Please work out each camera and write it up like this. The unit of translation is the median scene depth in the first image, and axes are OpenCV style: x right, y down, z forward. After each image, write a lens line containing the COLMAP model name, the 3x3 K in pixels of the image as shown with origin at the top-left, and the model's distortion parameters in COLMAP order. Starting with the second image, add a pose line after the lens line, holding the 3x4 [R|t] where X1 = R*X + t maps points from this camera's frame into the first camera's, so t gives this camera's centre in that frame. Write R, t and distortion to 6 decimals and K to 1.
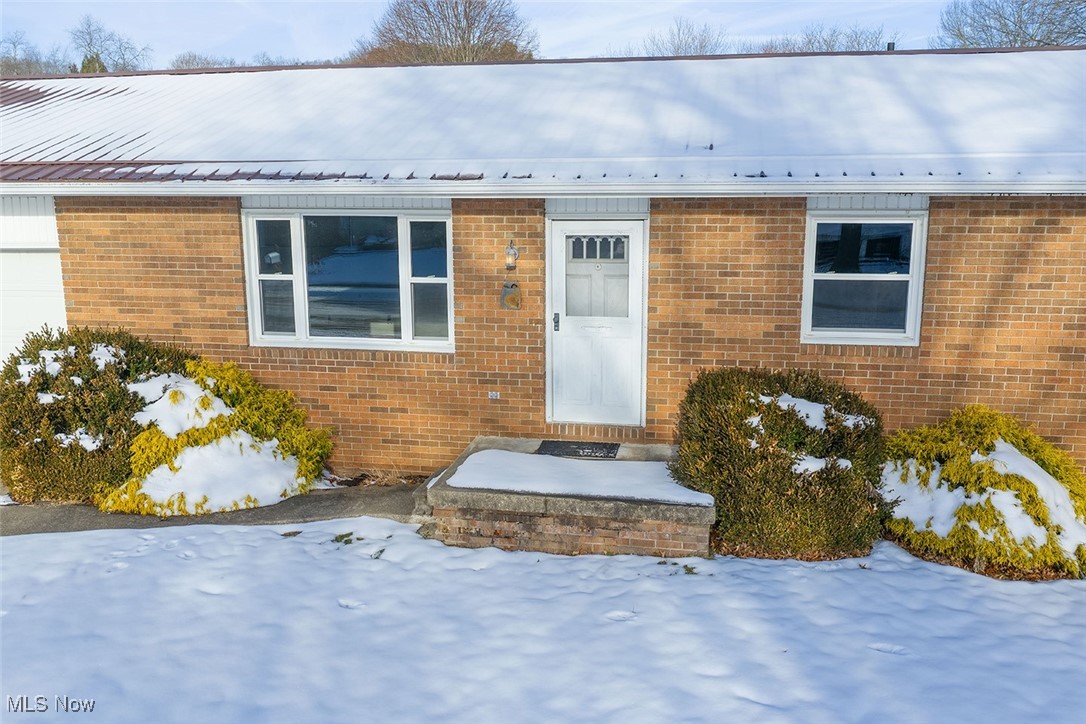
lens RADIAL K [[923.3, 0, 543.0], [0, 923.3, 362.0], [0, 0, 1]] dist [0.005537, -0.002949]
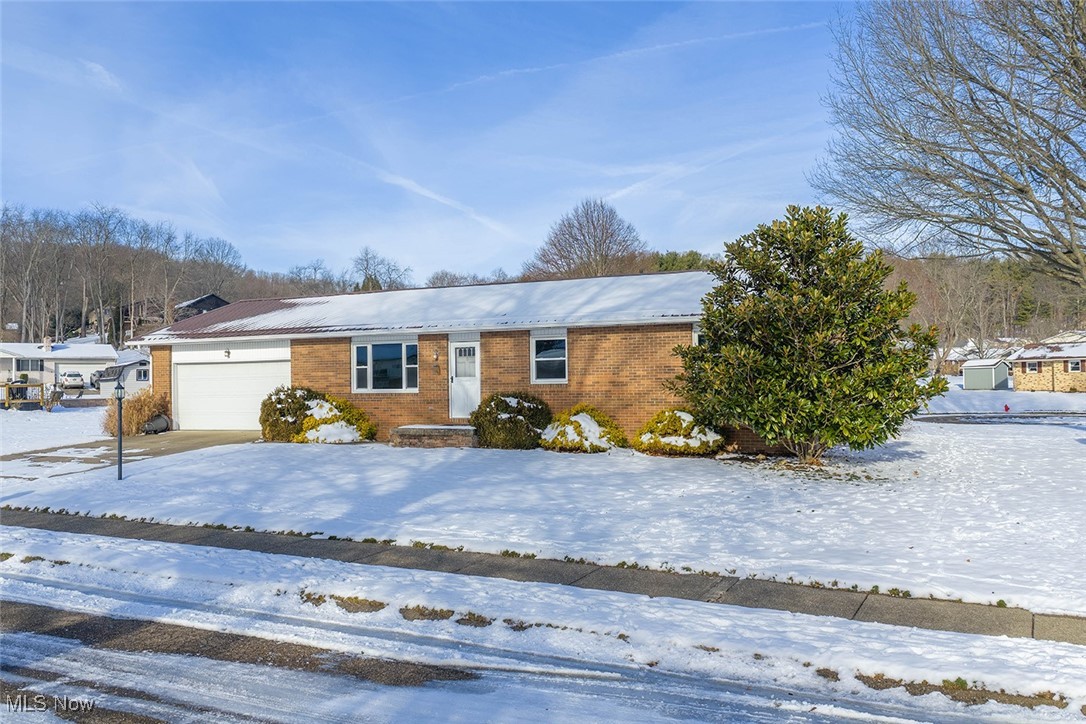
lens RADIAL K [[904.4, 0, 545.6], [0, 904.4, 368.0], [0, 0, 1]] dist [0.011489, -0.009648]
pose [[0.967771, -0.013728, -0.251458, 0.908391], [-0.037360, 0.979637, -0.197268, 0.418058], [0.249046, 0.200305, 0.947552, -1.384794]]
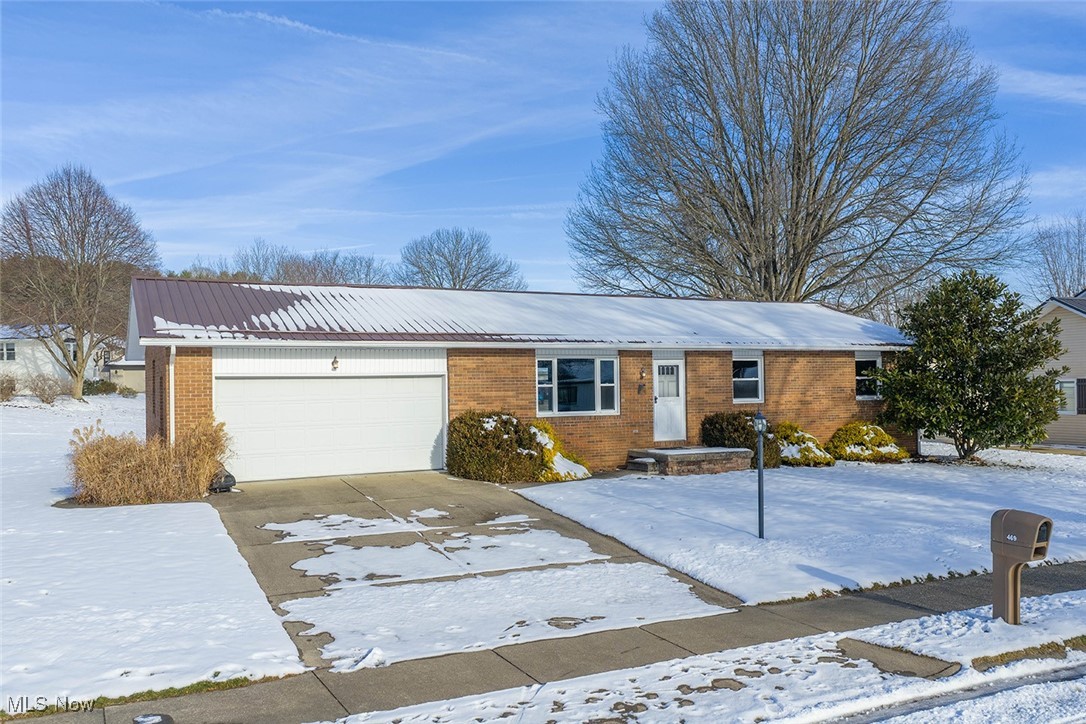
lens RADIAL K [[894.0, 0, 543.0], [0, 894.0, 362.0], [0, 0, 1]] dist [0.010124, -0.014086]
pose [[0.795963, 0.006167, 0.605314, -1.641658], [0.120317, 0.978386, -0.168180, 0.219842], [-0.593268, 0.206694, 0.778017, -0.702896]]
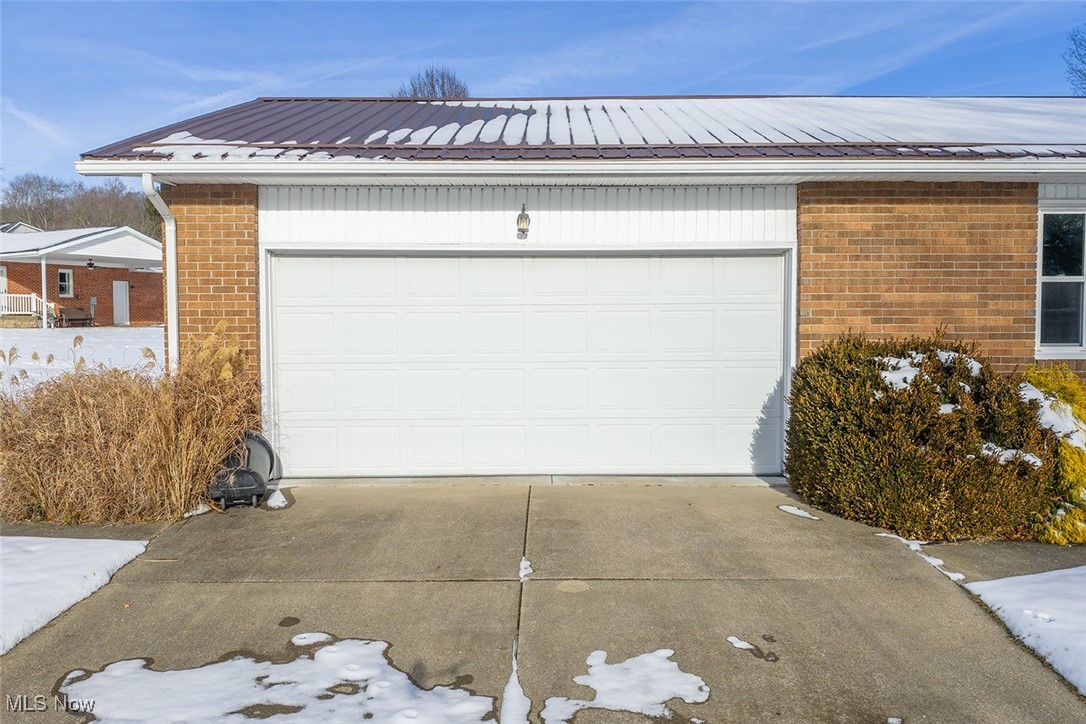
lens RADIAL K [[929.9, 0, 538.2], [0, 929.9, 371.0], [0, 0, 1]] dist [0.005313, -0.007502]
pose [[0.981983, -0.008328, 0.188785, -0.966399], [0.032717, 0.991434, -0.126443, 0.091118], [-0.186115, 0.130341, 0.973844, 0.256174]]
